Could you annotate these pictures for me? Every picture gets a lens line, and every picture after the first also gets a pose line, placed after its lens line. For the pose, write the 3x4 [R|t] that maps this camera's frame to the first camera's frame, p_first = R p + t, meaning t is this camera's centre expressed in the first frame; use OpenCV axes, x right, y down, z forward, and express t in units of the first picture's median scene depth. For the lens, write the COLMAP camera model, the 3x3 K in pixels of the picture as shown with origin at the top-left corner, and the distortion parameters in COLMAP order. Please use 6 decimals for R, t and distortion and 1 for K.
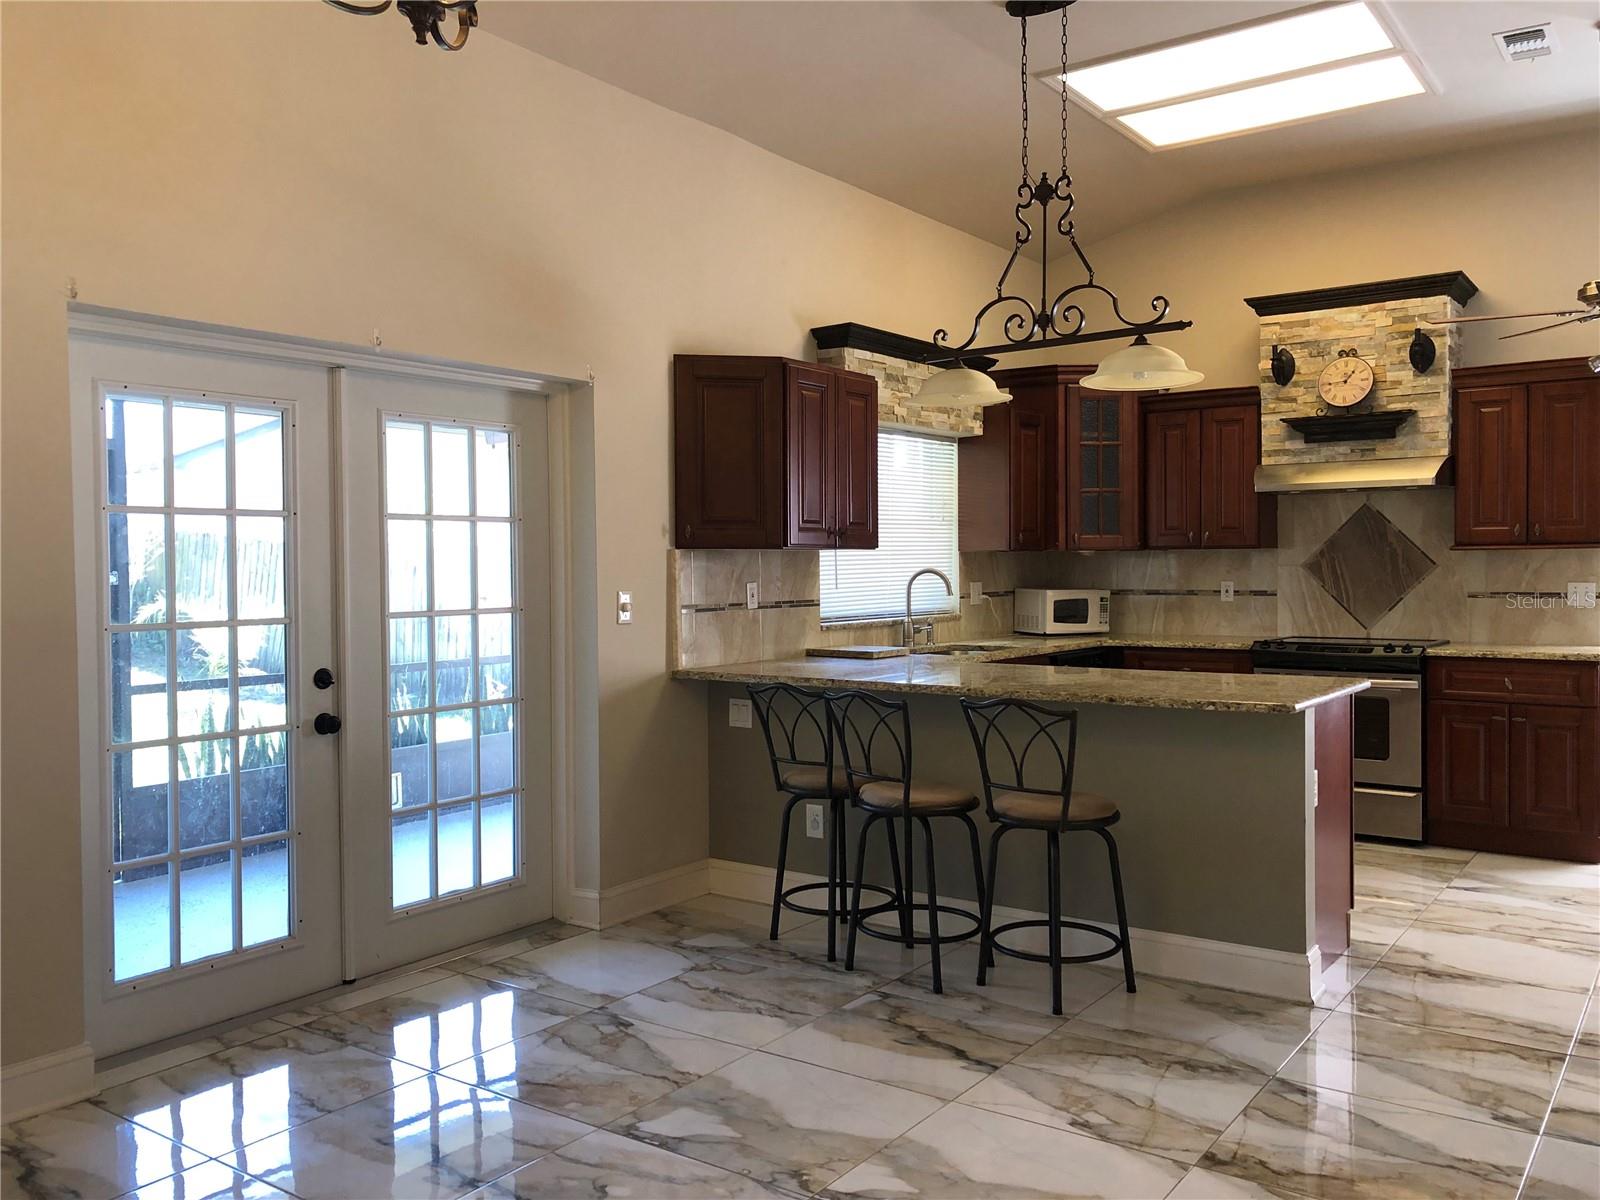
lens RADIAL K [[1305.8, 0, 814.2], [0, 1305.8, 579.6], [0, 0, 1]] dist [0.028875, -0.047138]
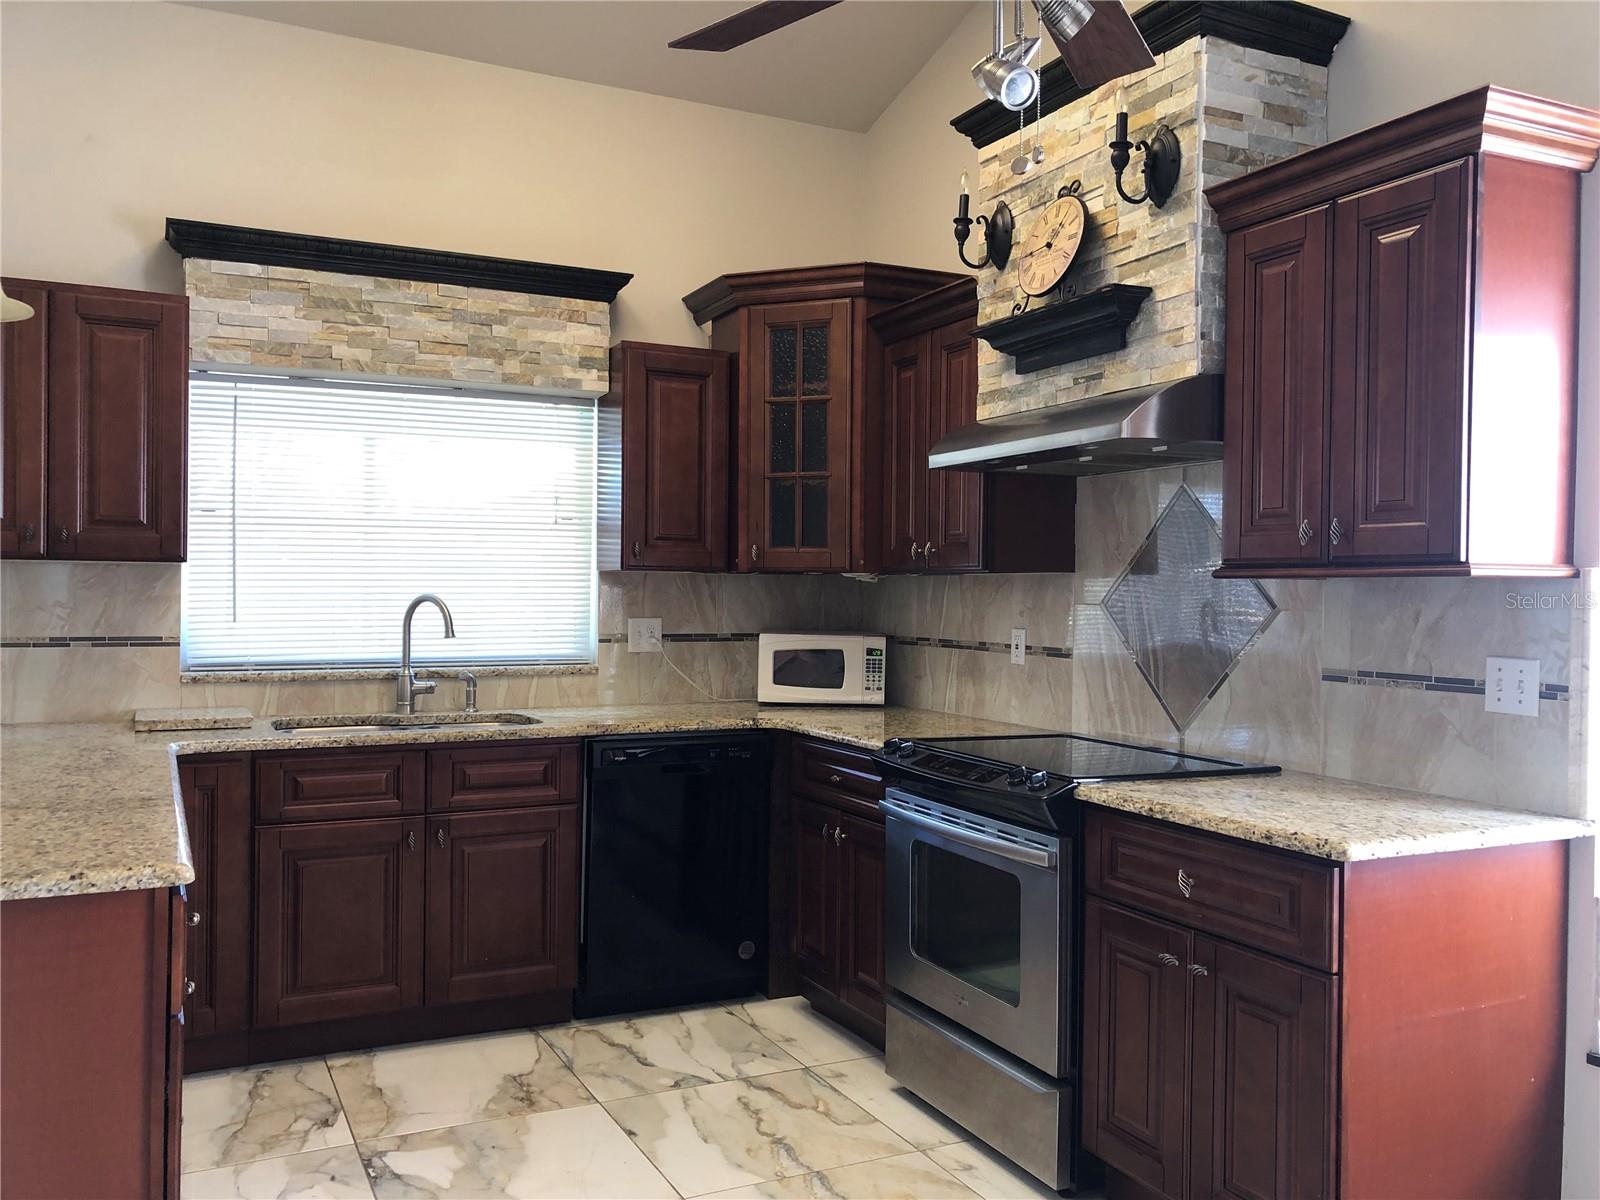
lens RADIAL K [[1305.8, 0, 813.4], [0, 1305.8, 599.2], [0, 0, 1]] dist [0.028875, -0.047138]
pose [[0.892814, 0.021530, -0.449910, 0.553764], [-0.023626, 0.999720, 0.000958, -0.011561], [0.449805, 0.009774, 0.893073, 0.502143]]
